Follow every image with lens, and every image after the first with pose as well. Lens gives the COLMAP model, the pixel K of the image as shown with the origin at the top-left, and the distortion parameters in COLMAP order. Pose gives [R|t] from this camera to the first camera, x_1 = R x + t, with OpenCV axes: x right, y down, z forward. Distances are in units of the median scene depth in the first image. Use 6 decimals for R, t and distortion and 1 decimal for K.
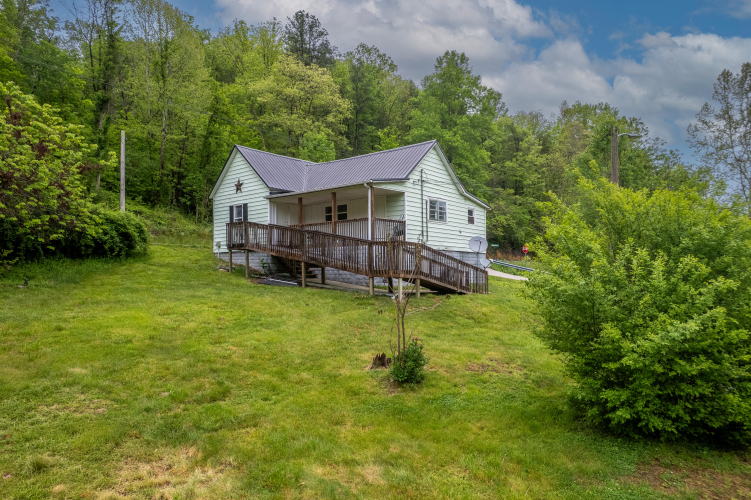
lens RADIAL K [[485.0, 0, 398.8], [0, 485.0, 327.0], [0, 0, 1]] dist [-0.033544, -0.000333]
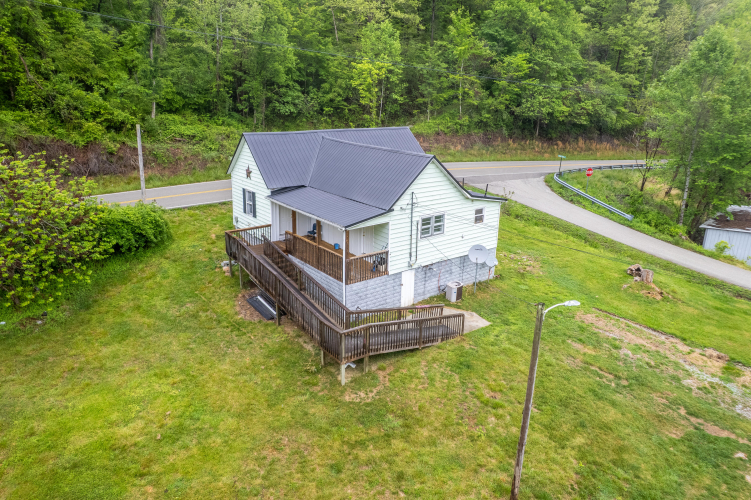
lens RADIAL K [[485.1, 0, 398.2], [0, 485.1, 258.2], [0, 0, 1]] dist [-0.065967, 0.050205]
pose [[0.977249, 0.098139, -0.188024, 0.193925], [-0.056547, 0.974979, 0.214987, -0.367753], [0.204418, -0.199463, 0.958346, 0.056295]]
